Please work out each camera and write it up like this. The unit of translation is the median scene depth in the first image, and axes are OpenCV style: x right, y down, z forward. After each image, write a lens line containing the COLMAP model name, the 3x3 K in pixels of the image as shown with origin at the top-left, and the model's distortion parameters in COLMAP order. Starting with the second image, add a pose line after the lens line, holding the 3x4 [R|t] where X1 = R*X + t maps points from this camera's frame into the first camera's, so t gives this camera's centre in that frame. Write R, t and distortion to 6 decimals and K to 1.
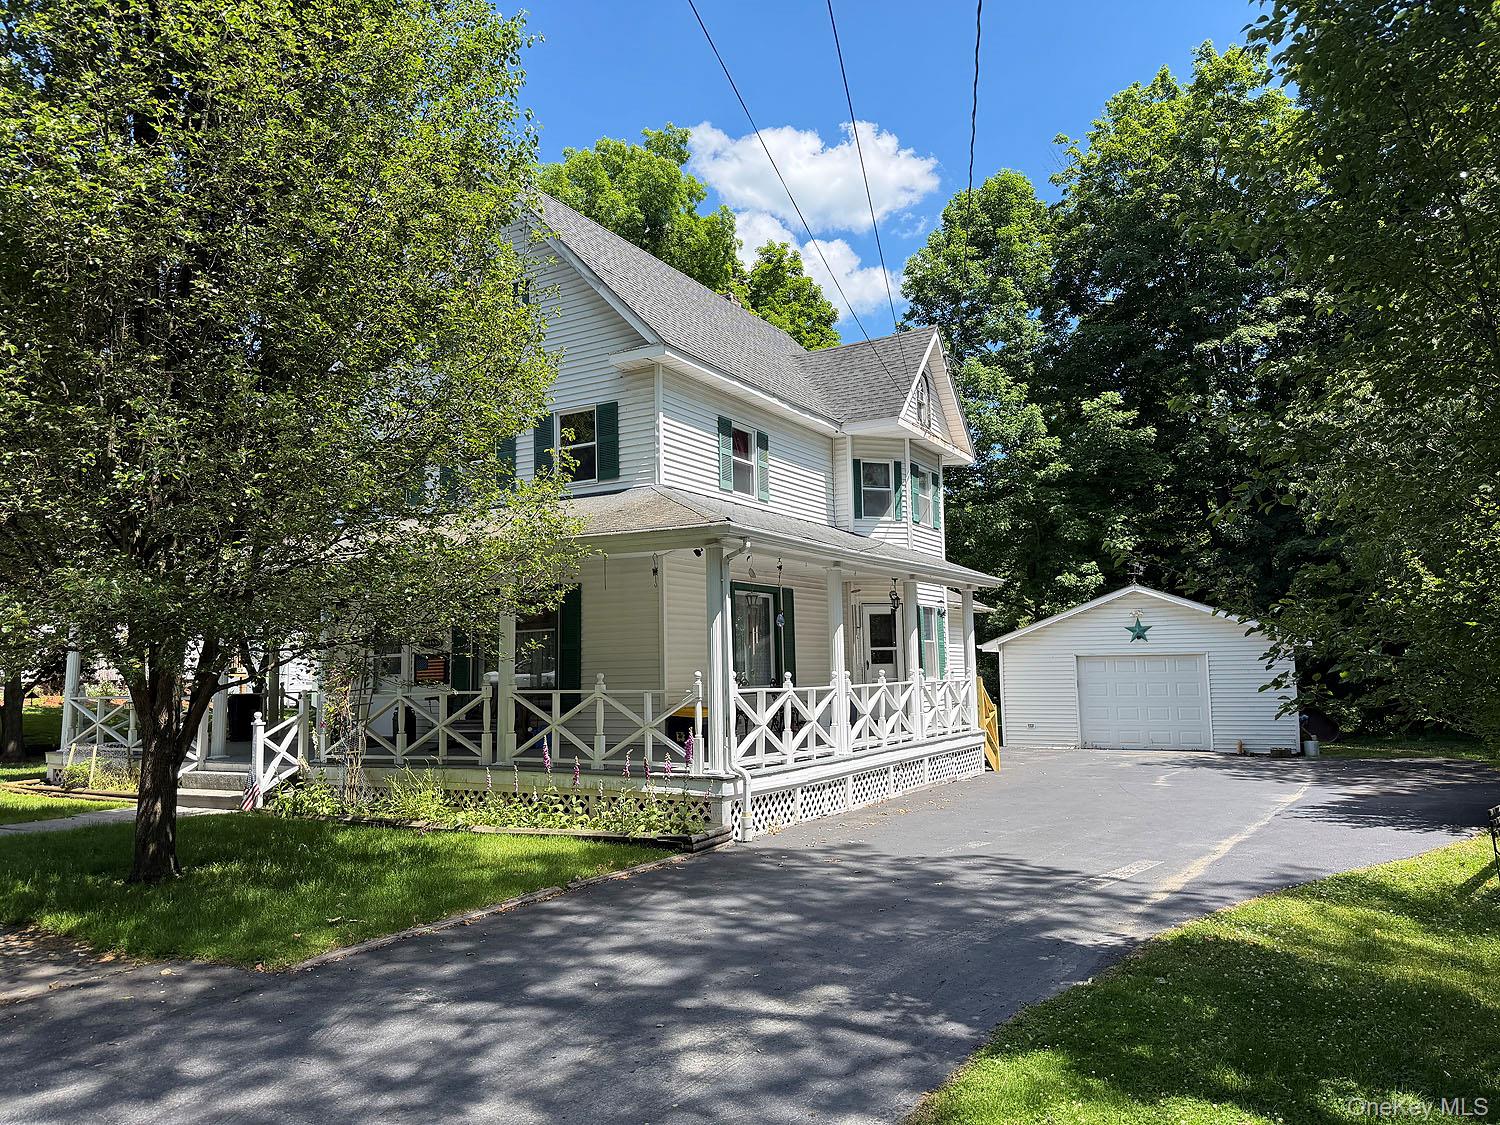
lens RADIAL K [[1044.5, 0, 749.4], [0, 1044.5, 556.8], [0, 0, 1]] dist [0.063944, -0.078369]
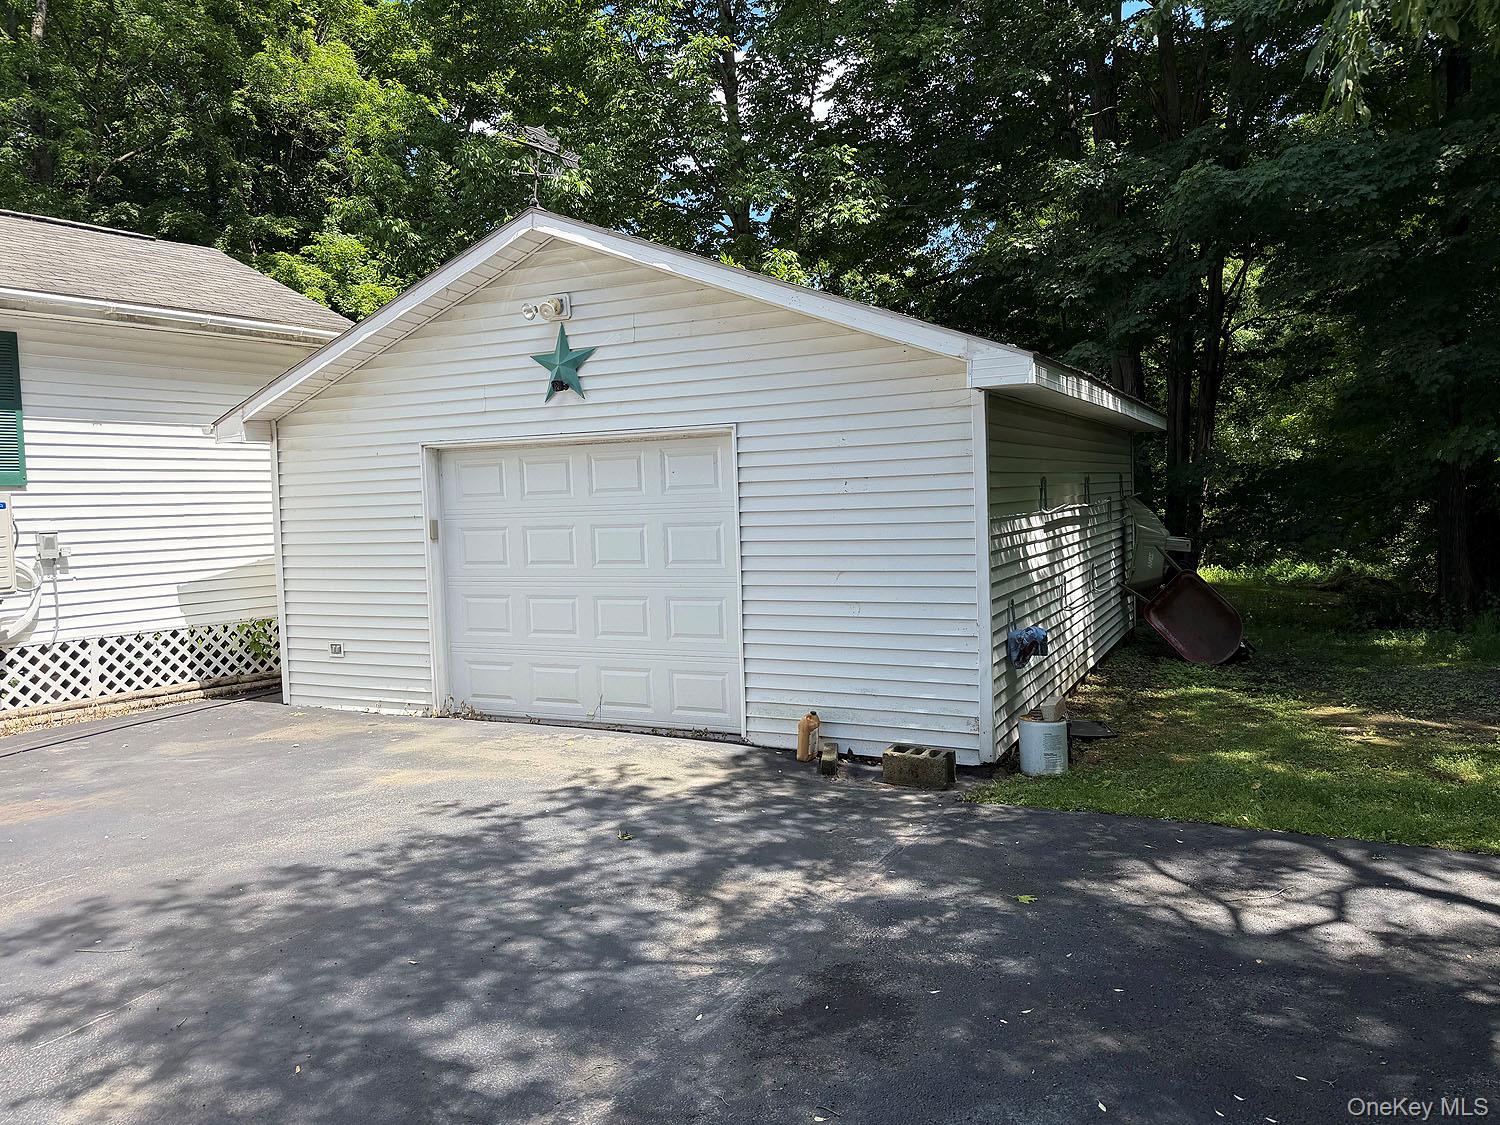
lens RADIAL K [[1044.5, 0, 749.4], [0, 1044.5, 556.8], [0, 0, 1]] dist [0.063944, -0.078369]
pose [[0.998655, -0.017819, -0.048694, 0.666800], [0.025576, 0.986187, 0.163650, 0.118120], [0.045105, -0.164675, 0.985316, 1.034549]]
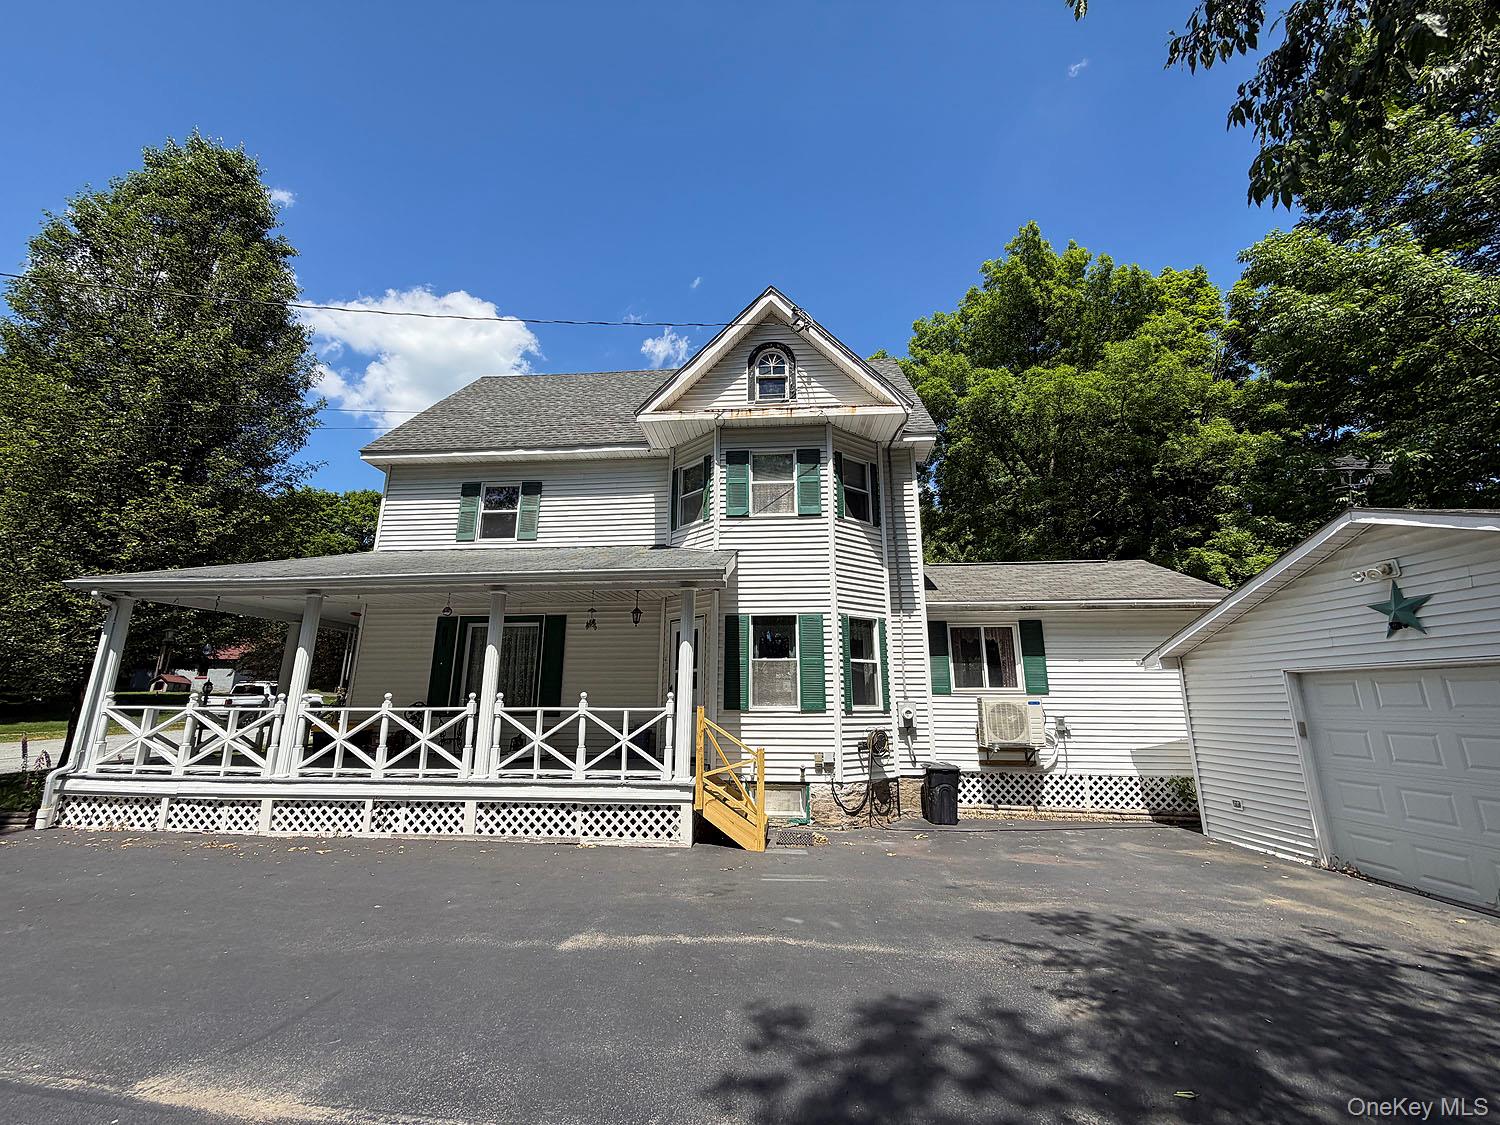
lens RADIAL K [[597.3, 0, 743.8], [0, 597.3, 560.9], [0, 0, 1]] dist [0.000819, -0.000531]
pose [[0.430543, -0.196687, -0.880879, 0.717172], [0.087146, 0.980466, -0.176329, 0.107766], [0.898353, -0.000848, 0.439273, 0.988606]]
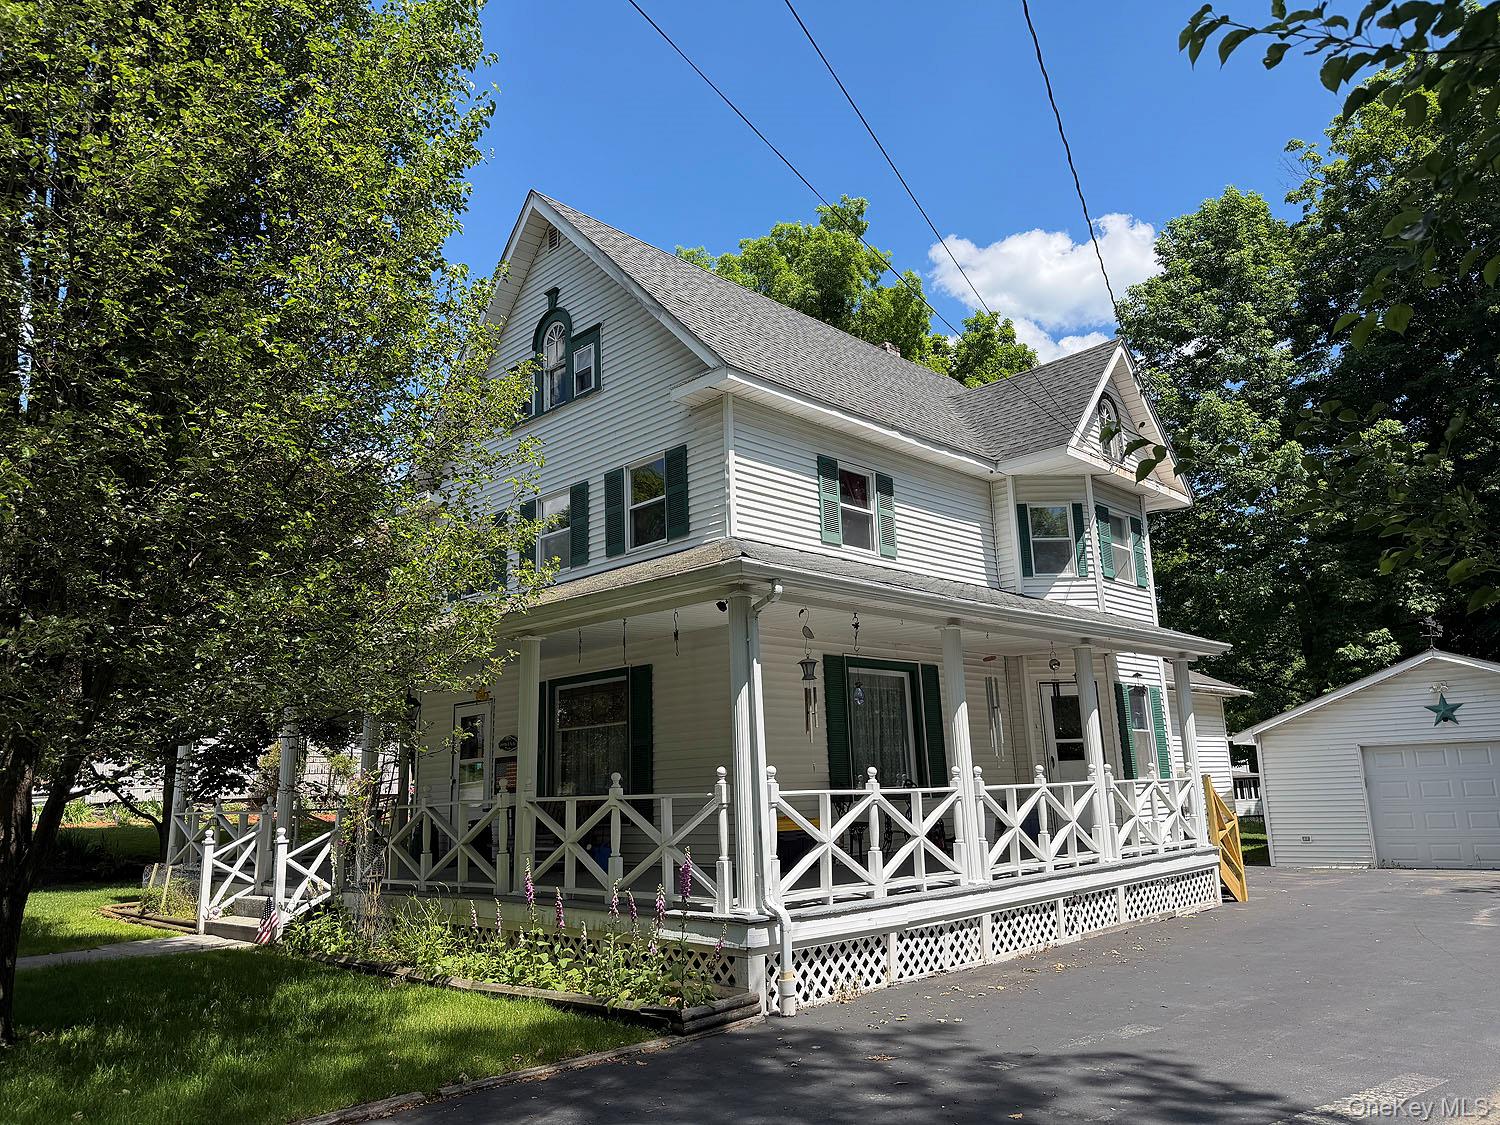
lens RADIAL K [[1048.5, 0, 743.6], [0, 1048.5, 558.5], [0, 0, 1]] dist [0.048052, -0.091705]
pose [[0.967625, -0.069216, -0.242718, 0.107997], [0.044506, 0.993385, -0.105858, 0.030275], [0.248439, 0.091629, 0.964304, 0.201581]]
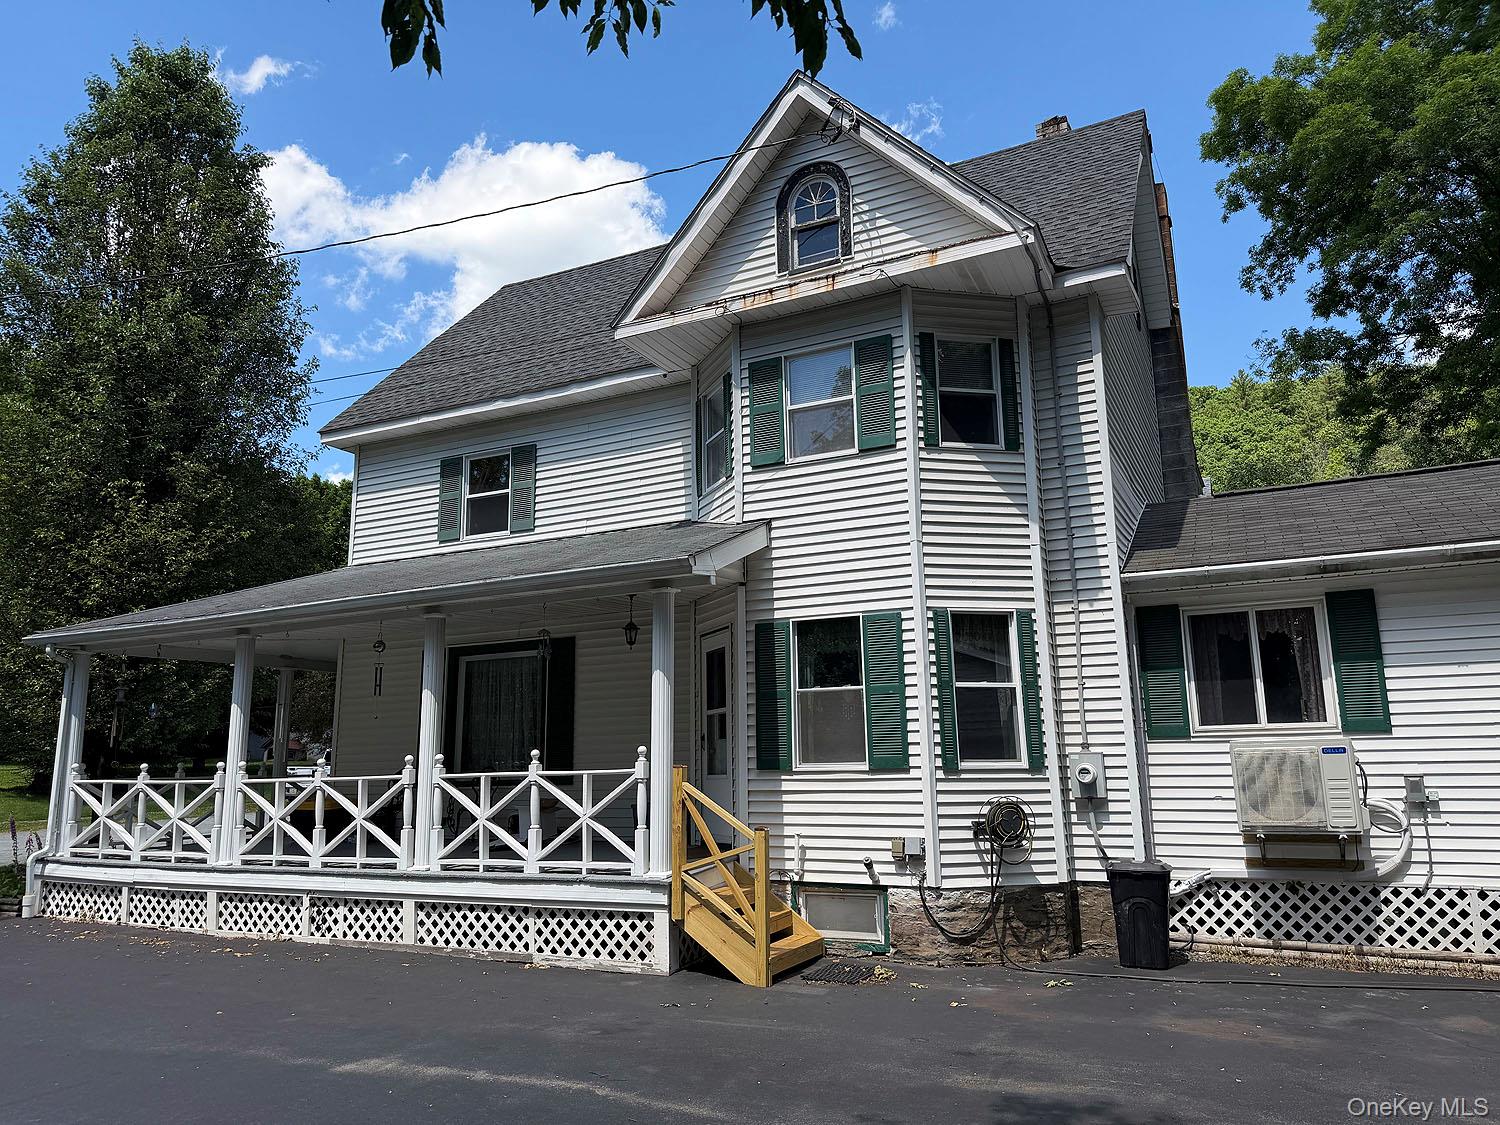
lens RADIAL K [[1044.5, 0, 749.4], [0, 1044.5, 556.8], [0, 0, 1]] dist [0.063944, -0.078369]
pose [[0.058145, -0.179337, -0.982068, 0.828979], [0.121594, 0.977680, -0.171337, 0.125371], [0.990875, -0.109451, 0.078653, 1.174772]]
